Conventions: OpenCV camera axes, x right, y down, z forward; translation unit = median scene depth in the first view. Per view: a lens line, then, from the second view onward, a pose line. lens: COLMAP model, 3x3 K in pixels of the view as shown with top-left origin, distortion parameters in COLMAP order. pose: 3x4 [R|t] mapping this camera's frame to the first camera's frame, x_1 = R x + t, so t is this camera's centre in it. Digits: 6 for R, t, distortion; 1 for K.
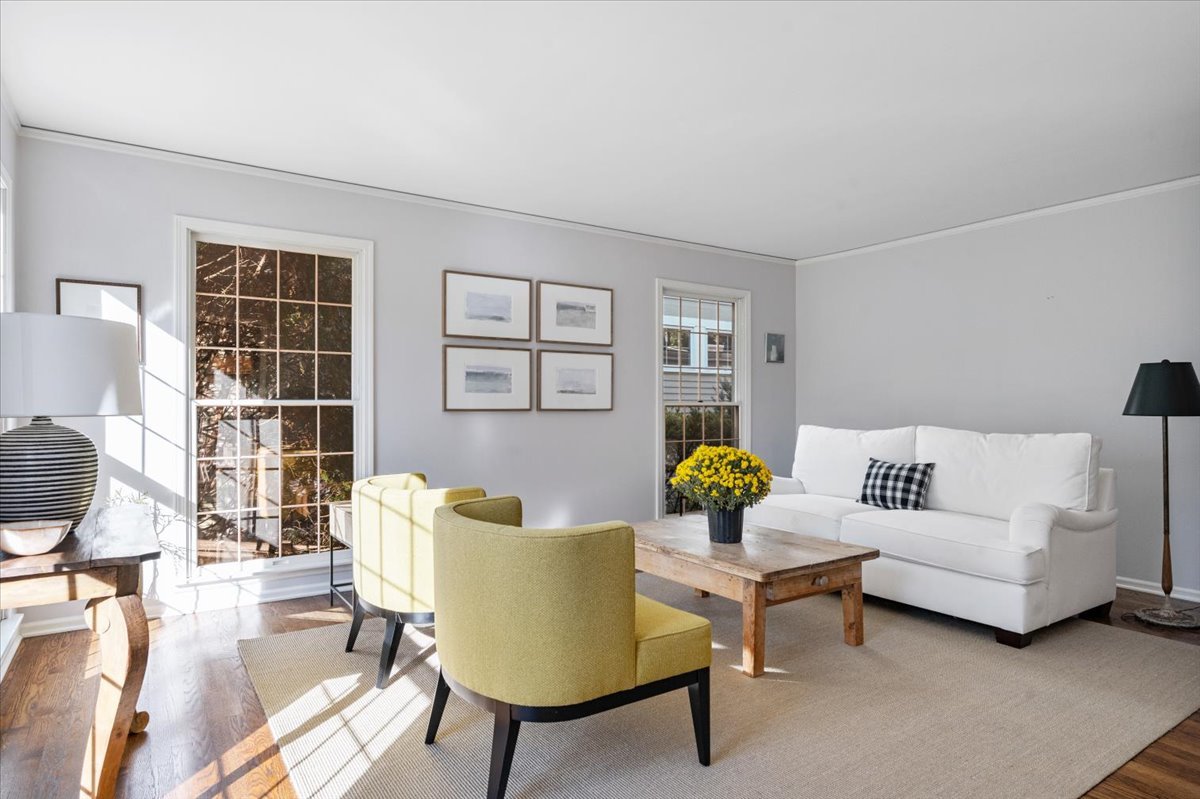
lens RADIAL K [[694.7, 0, 599.8], [0, 694.7, 411.0], [0, 0, 1]] dist [0.000000, -0.000085]
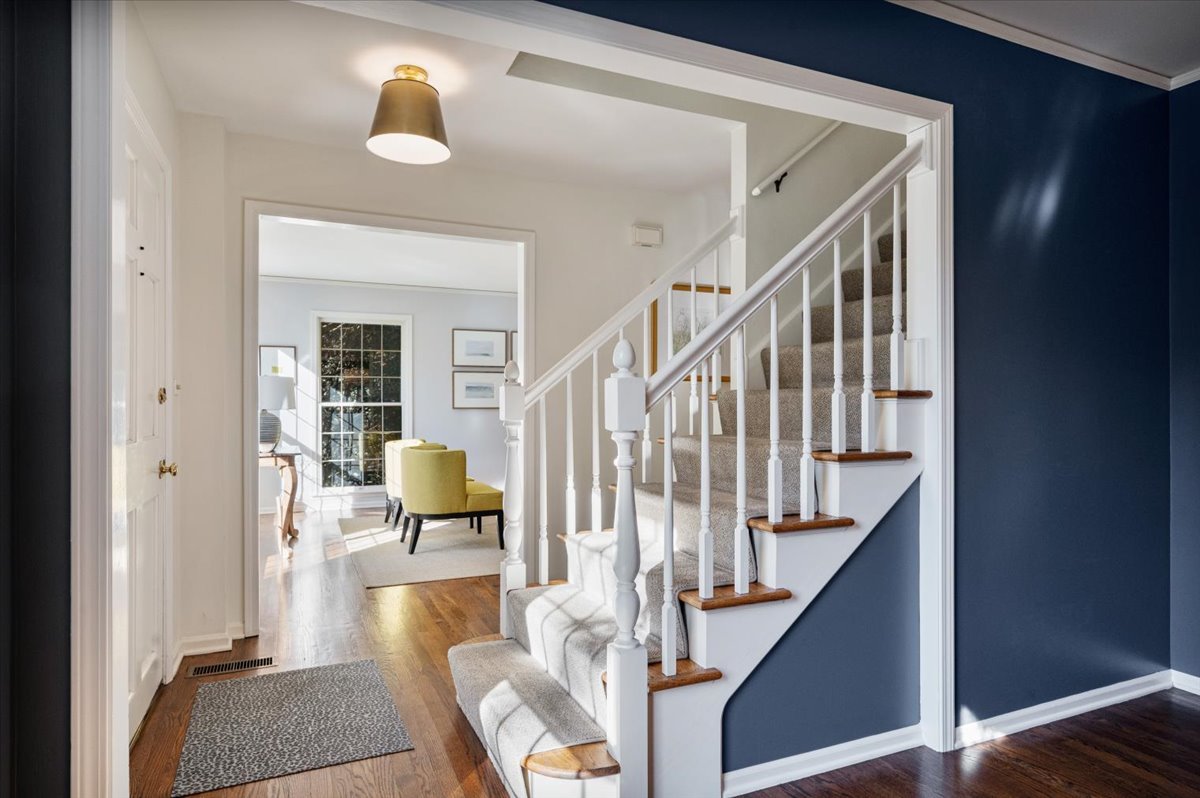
lens RADIAL K [[694.7, 0, 599.8], [0, 694.7, 410.5], [0, 0, 1]] dist [0.000000, -0.000085]
pose [[0.985263, -0.001874, -0.171035, 0.507818], [0.001573, 0.999997, -0.001896, 0.009686], [0.171038, 0.001599, 0.985263, -0.766336]]
